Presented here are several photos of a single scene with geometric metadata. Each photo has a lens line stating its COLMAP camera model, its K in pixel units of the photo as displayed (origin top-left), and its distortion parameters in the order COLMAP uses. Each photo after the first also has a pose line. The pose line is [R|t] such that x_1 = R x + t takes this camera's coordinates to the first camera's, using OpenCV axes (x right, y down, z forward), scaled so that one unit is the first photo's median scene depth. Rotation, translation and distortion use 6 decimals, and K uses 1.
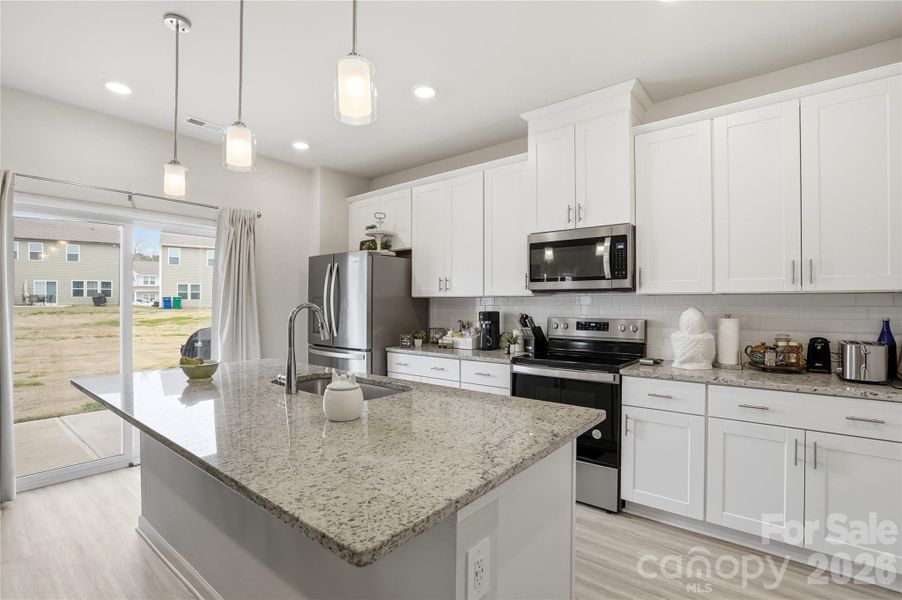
lens RADIAL K [[427.7, 0, 450.7], [0, 427.7, 299.6], [0, 0, 1]] dist [-0.053413, 0.020293]
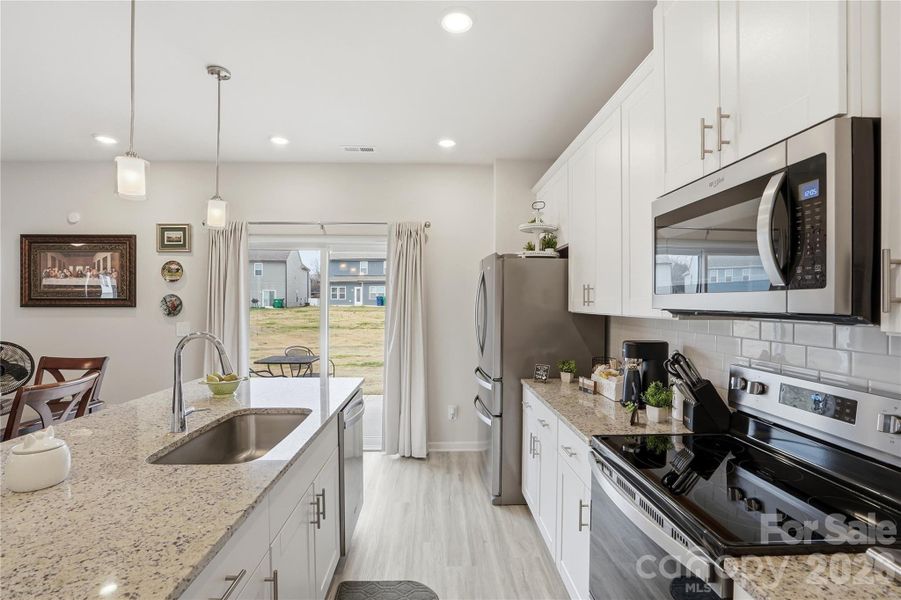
lens RADIAL K [[427.2, 0, 447.1], [0, 427.2, 306.1], [0, 0, 1]] dist [-0.053413, 0.020293]
pose [[0.654180, 0.009097, -0.756284, 0.344304], [0.001069, 0.999916, 0.012952, -0.028362], [0.756338, -0.009282, 0.654115, 0.414763]]
